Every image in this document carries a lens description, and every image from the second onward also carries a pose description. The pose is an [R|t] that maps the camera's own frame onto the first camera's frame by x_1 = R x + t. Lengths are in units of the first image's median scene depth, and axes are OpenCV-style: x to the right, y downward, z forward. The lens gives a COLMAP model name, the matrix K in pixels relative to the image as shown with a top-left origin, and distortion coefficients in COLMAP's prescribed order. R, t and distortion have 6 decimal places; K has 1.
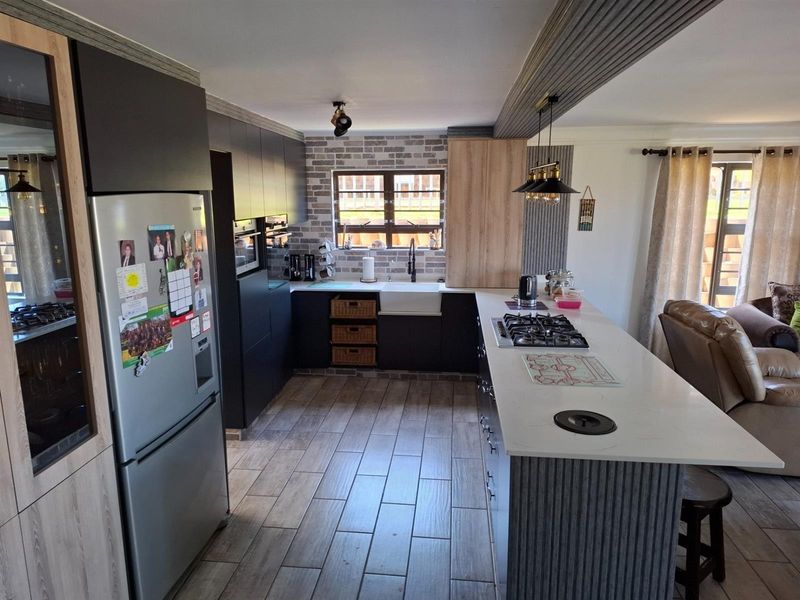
lens RADIAL K [[556.1, 0, 393.3], [0, 556.1, 299.8], [0, 0, 1]] dist [0.114890, -0.124519]
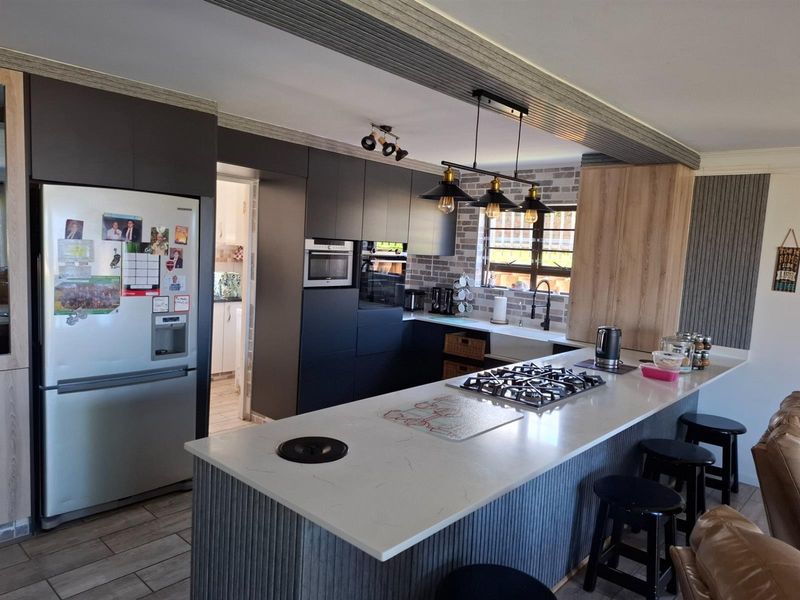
lens RADIAL K [[556.1, 0, 393.3], [0, 556.1, 299.8], [0, 0, 1]] dist [0.114890, -0.124519]
pose [[0.804615, 0.107517, -0.583982, 0.363565], [-0.170483, 0.983894, -0.053747, 0.009219], [0.568798, 0.142805, 0.809985, 0.146407]]
